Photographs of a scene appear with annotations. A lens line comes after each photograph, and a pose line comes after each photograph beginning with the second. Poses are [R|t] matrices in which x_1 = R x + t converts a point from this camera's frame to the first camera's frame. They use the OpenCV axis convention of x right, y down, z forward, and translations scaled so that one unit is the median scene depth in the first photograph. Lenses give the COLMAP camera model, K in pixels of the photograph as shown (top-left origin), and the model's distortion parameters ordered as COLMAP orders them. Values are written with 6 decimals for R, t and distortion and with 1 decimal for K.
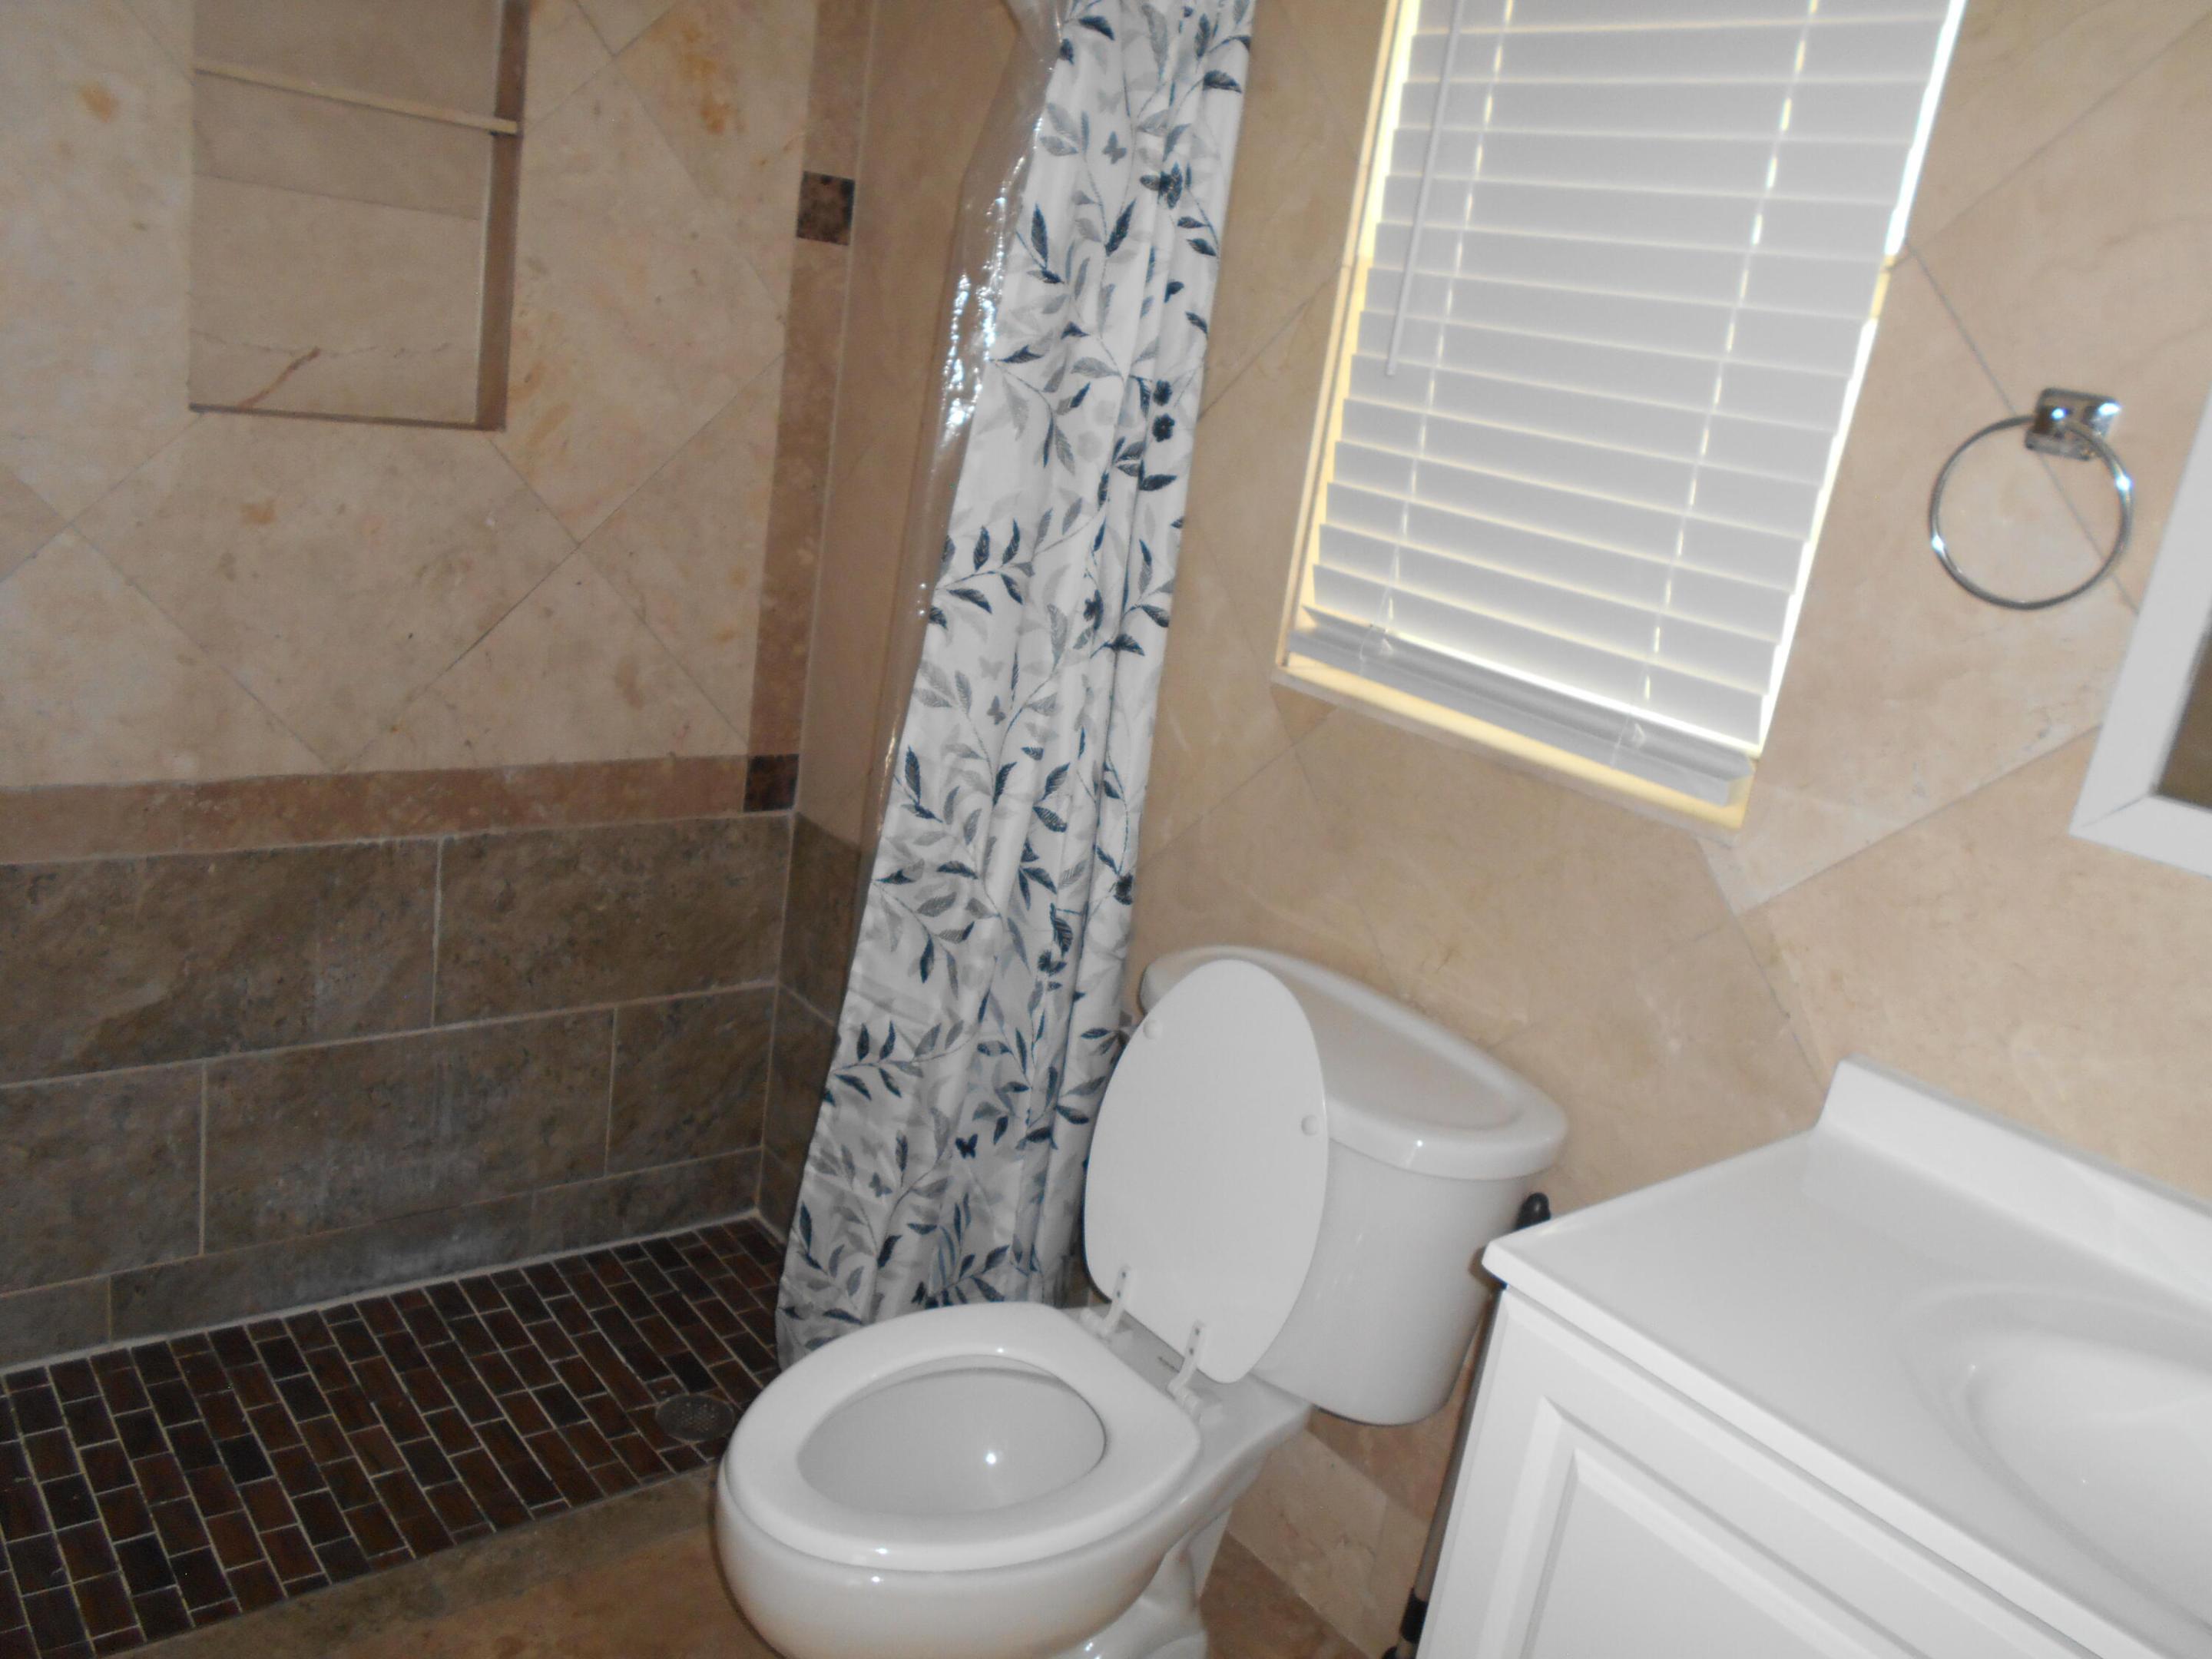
lens RADIAL K [[1697.5, 0, 1106.0], [0, 1697.5, 829.5], [0, 0, 1]] dist [-0.045312, 0.076627]
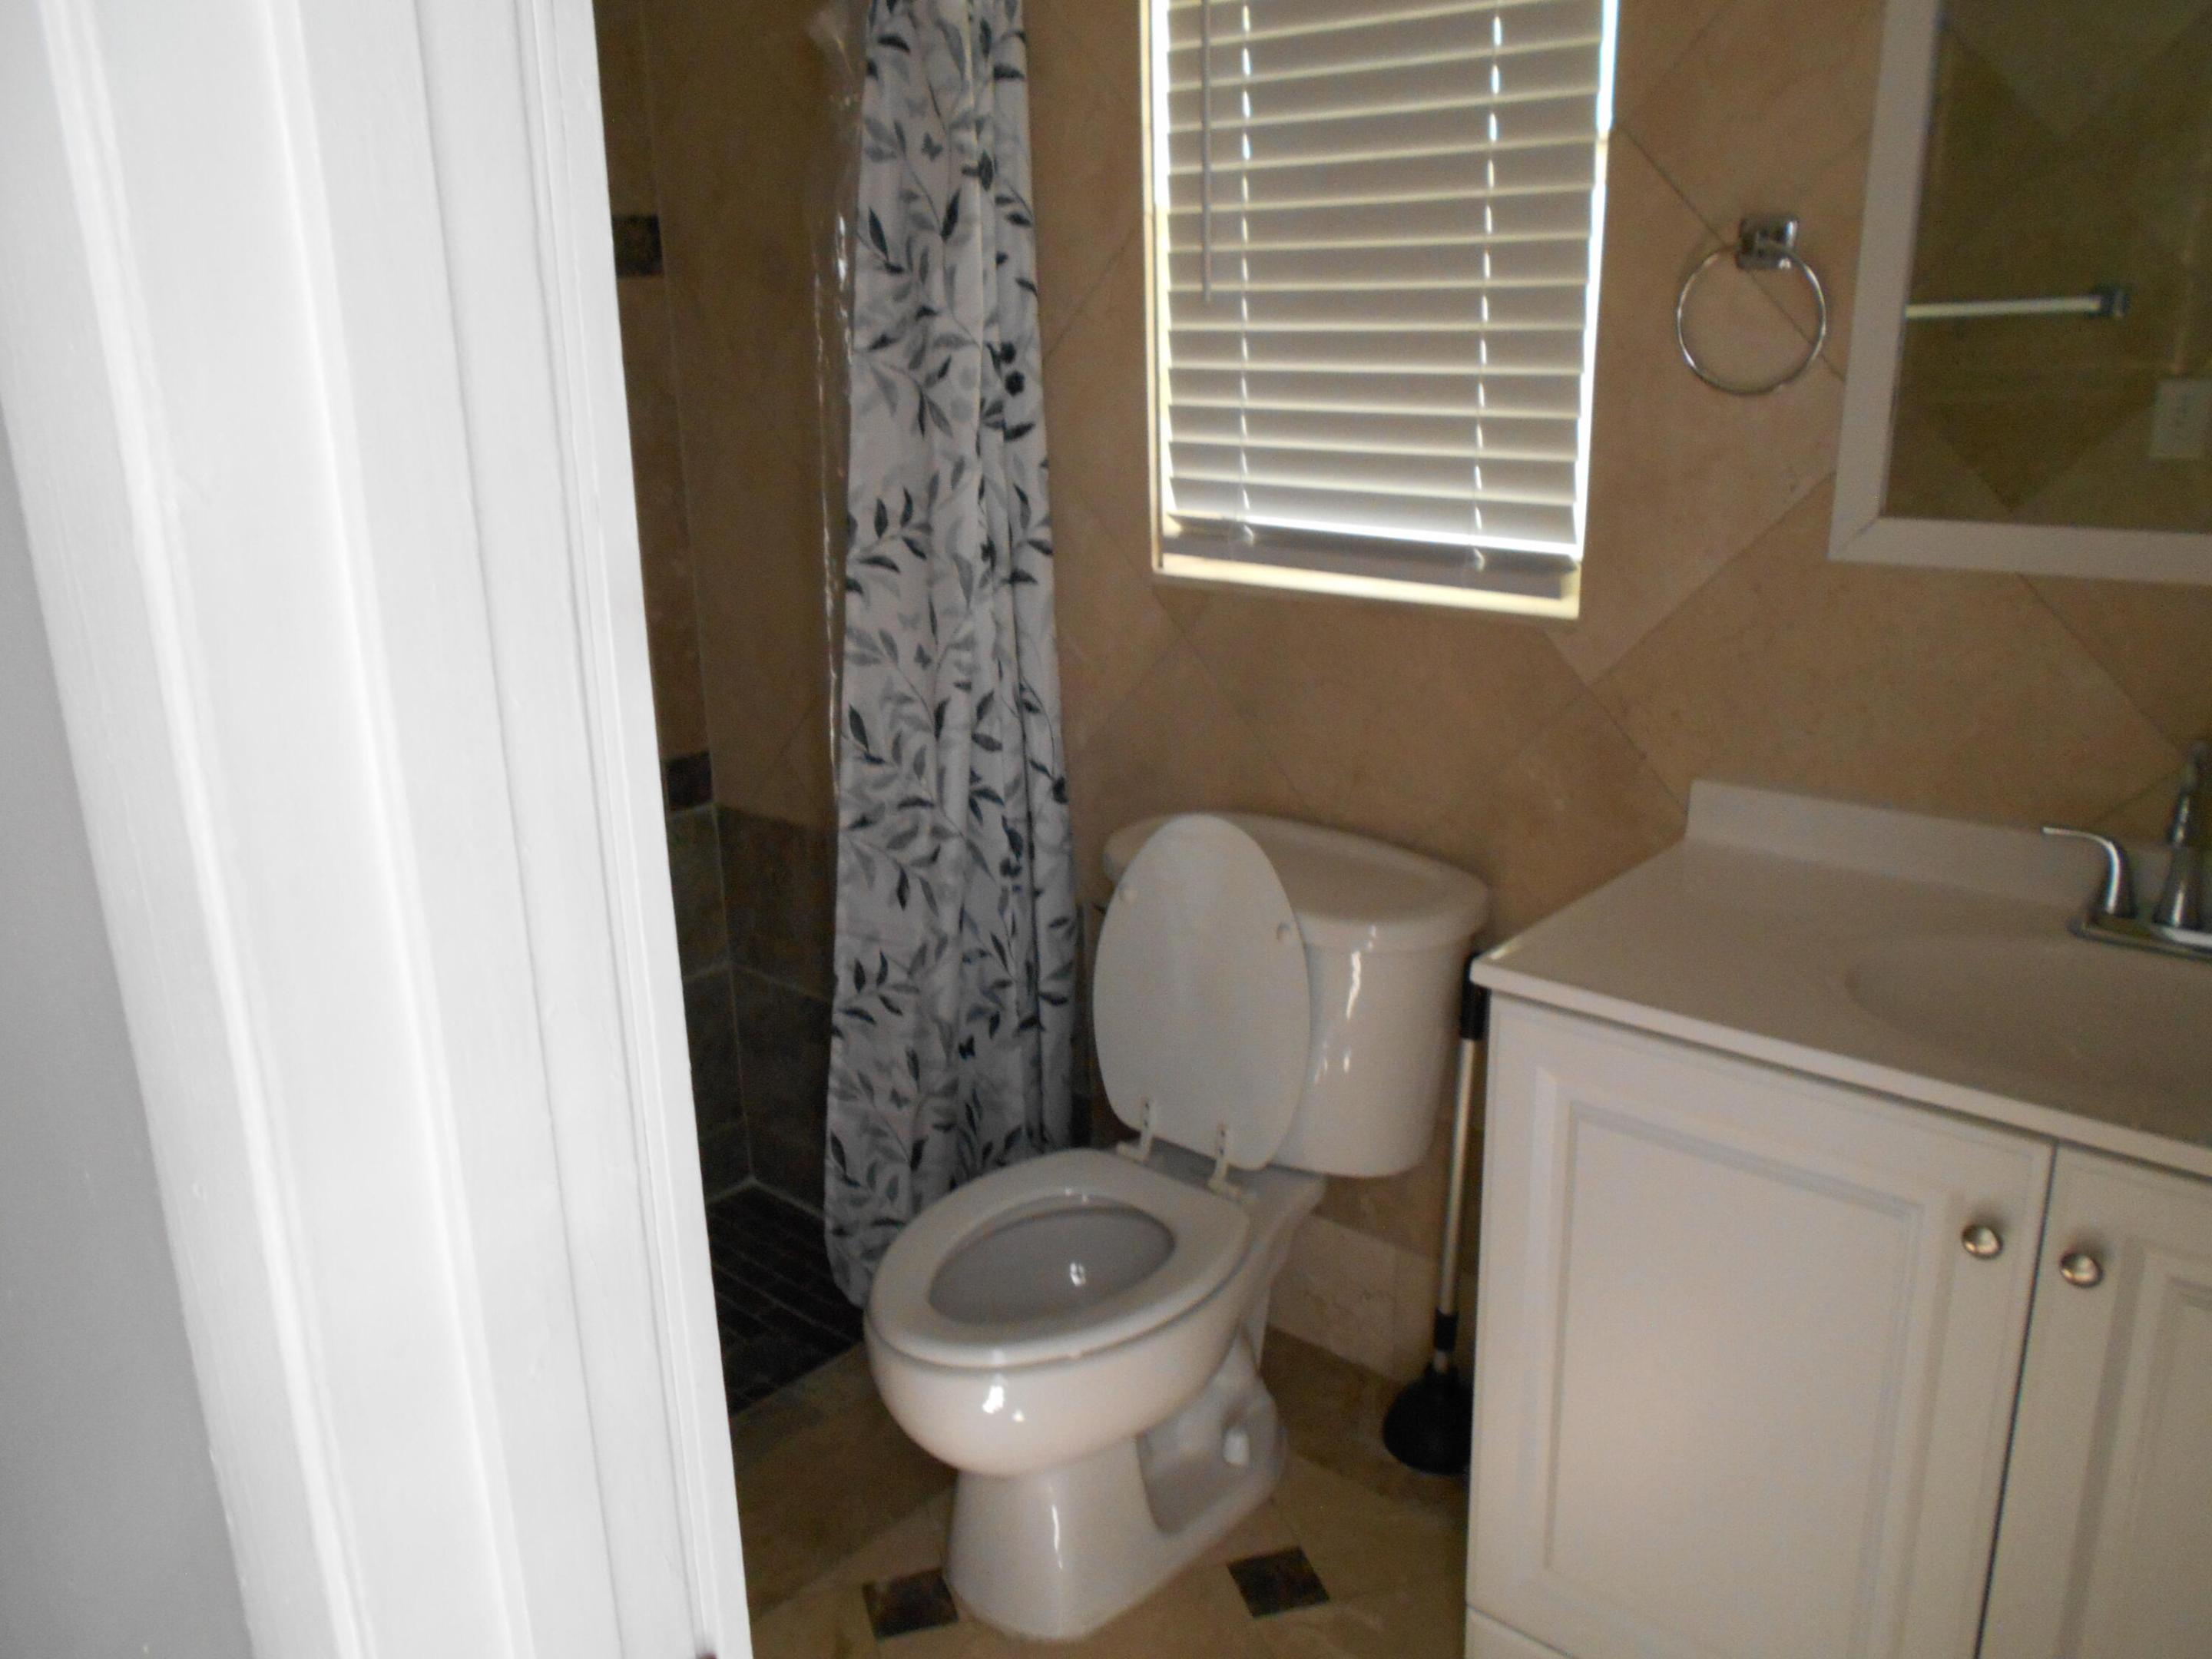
lens RADIAL K [[1697.5, 0, 1106.0], [0, 1697.5, 829.5], [0, 0, 1]] dist [-0.045312, 0.076627]
pose [[0.970159, -0.211972, 0.117729, -0.103407], [0.209388, 0.977240, 0.034049, 0.029593], [-0.122267, -0.008382, 0.992462, -0.136419]]
